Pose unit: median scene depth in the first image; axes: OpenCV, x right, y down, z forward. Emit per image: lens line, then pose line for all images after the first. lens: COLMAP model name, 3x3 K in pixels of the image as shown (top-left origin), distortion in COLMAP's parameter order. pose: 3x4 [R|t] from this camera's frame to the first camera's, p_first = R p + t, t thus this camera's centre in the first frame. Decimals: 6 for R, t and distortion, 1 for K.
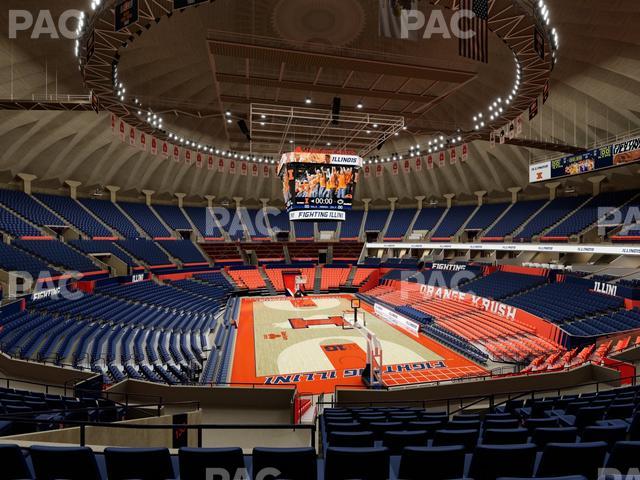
lens RADIAL K [[320.8, 0, 320.9], [0, 320.8, 241.4], [0, 0, 1]] dist [0.000783, -0.000165]
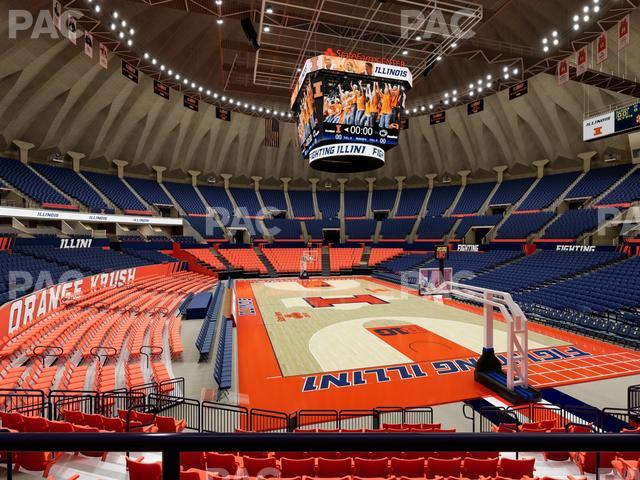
lens RADIAL K [[320.8, 0, 319.9], [0, 320.8, 240.6], [0, 0, 1]] dist [0.000783, -0.000165]
pose [[0.998836, -0.000851, 0.048236, -0.117725], [0.000968, 0.999997, -0.002410, 0.120491], [-0.048234, 0.002454, 0.998833, 0.285051]]
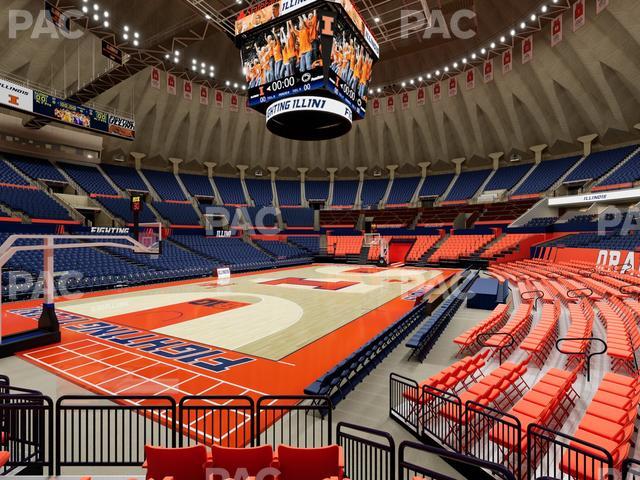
lens RADIAL K [[320.8, 0, 320.7], [0, 320.8, 239.7], [0, 0, 1]] dist [0.000783, -0.000165]
pose [[0.674796, 0.001229, 0.738003, -0.513694], [0.002438, 0.999989, -0.003894, 0.178233], [-0.738000, 0.004427, 0.674786, 0.592409]]
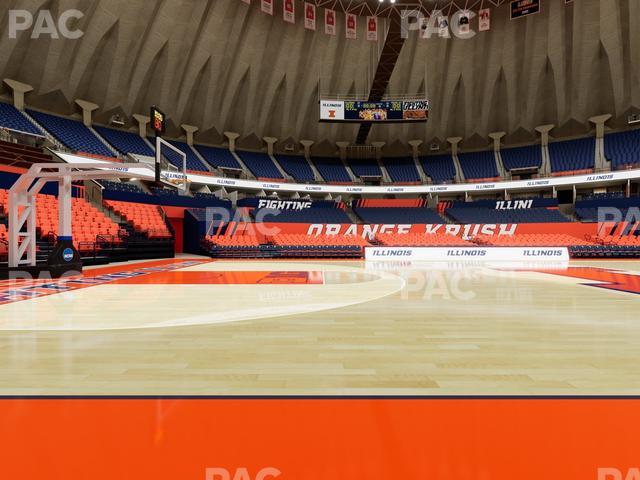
lens RADIAL K [[320.8, 0, 316.3], [0, 320.8, 239.8], [0, 0, 1]] dist [0.000783, -0.000165]
pose [[0.215919, 0.001707, 0.976410, -0.339717], [0.005449, 0.999981, -0.002953, 0.239535], [-0.976396, 0.005958, 0.215905, 1.276545]]
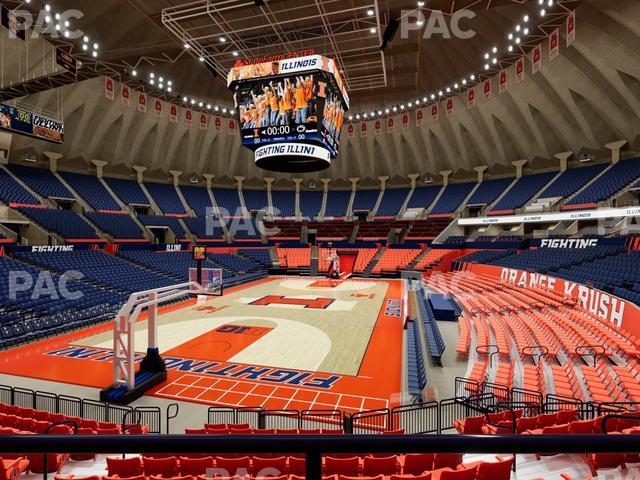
lens RADIAL K [[320.8, 0, 320.7], [0, 320.8, 240.9], [0, 0, 1]] dist [0.000783, -0.000165]
pose [[0.886953, 0.001079, -0.461858, 0.422146], [-0.002207, 0.999996, -0.001903, 0.121746], [0.461854, 0.002708, 0.886952, 0.402126]]
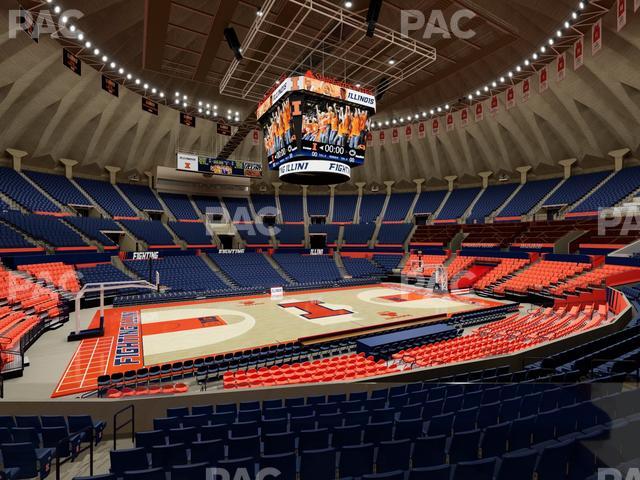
lens RADIAL K [[320.8, 0, 320.7], [0, 320.8, 239.7], [0, 0, 1]] dist [0.000783, -0.000165]
pose [[0.953120, 0.000857, 0.302591, -0.253010], [0.000643, 0.999988, -0.004855, 0.093414], [-0.302591, 0.004822, 0.953108, 0.273426]]
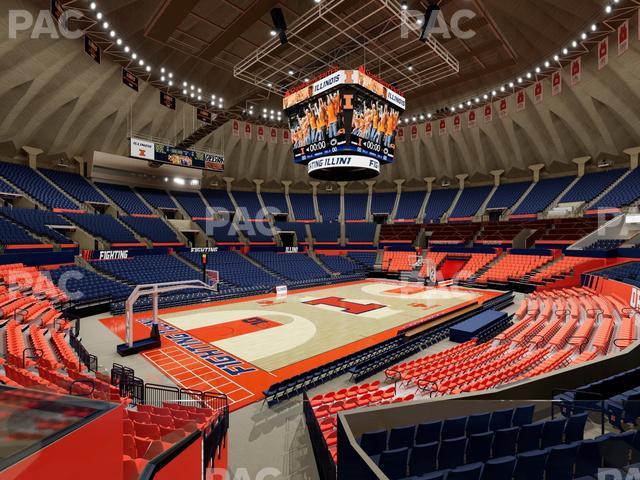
lens RADIAL K [[320.8, 0, 320.5], [0, 320.8, 239.8], [0, 0, 1]] dist [0.000783, -0.000165]
pose [[0.842721, 0.000975, 0.538349, -0.517837], [0.001490, 0.999990, -0.004143, 0.104224], [-0.538348, 0.004294, 0.842712, 0.405372]]
